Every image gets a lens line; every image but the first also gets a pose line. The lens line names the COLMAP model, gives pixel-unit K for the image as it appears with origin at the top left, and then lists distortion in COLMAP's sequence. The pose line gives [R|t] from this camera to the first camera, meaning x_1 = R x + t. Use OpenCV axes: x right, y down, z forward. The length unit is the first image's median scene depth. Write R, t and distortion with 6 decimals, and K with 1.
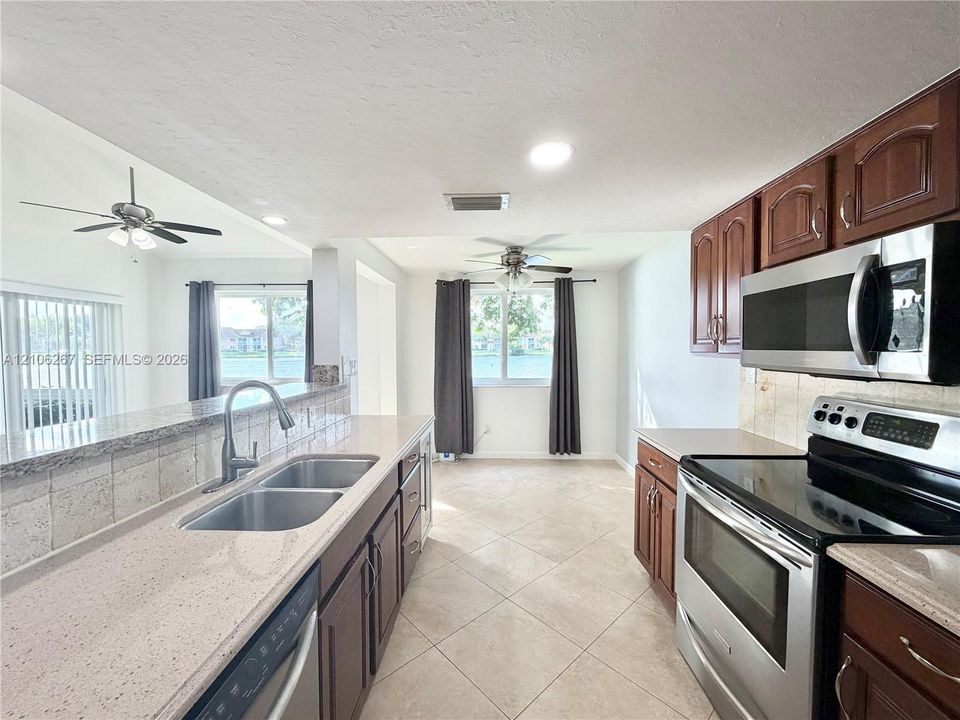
lens RADIAL K [[377.9, 0, 480.5], [0, 377.9, 358.6], [0, 0, 1]] dist [-0.000900, 0.000616]
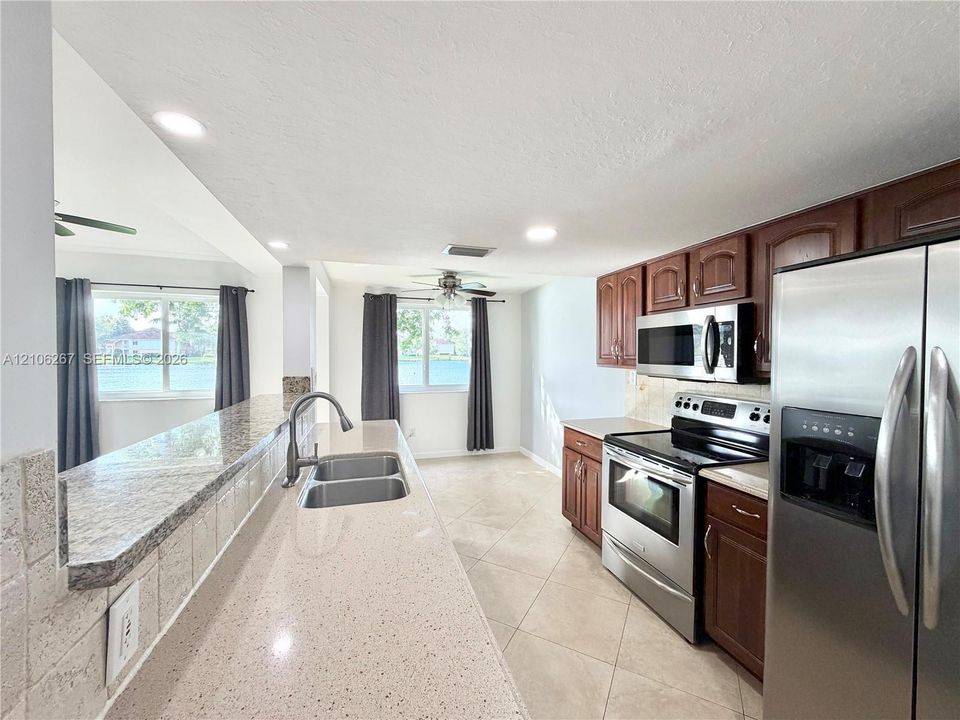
lens RADIAL K [[377.9, 0, 478.9], [0, 377.9, 359.4], [0, 0, 1]] dist [-0.000900, 0.000616]
pose [[0.945490, 0.000593, 0.325651, -0.400353], [0.003927, 0.999905, -0.013223, -0.021958], [-0.325628, 0.013781, 0.945398, -0.237440]]
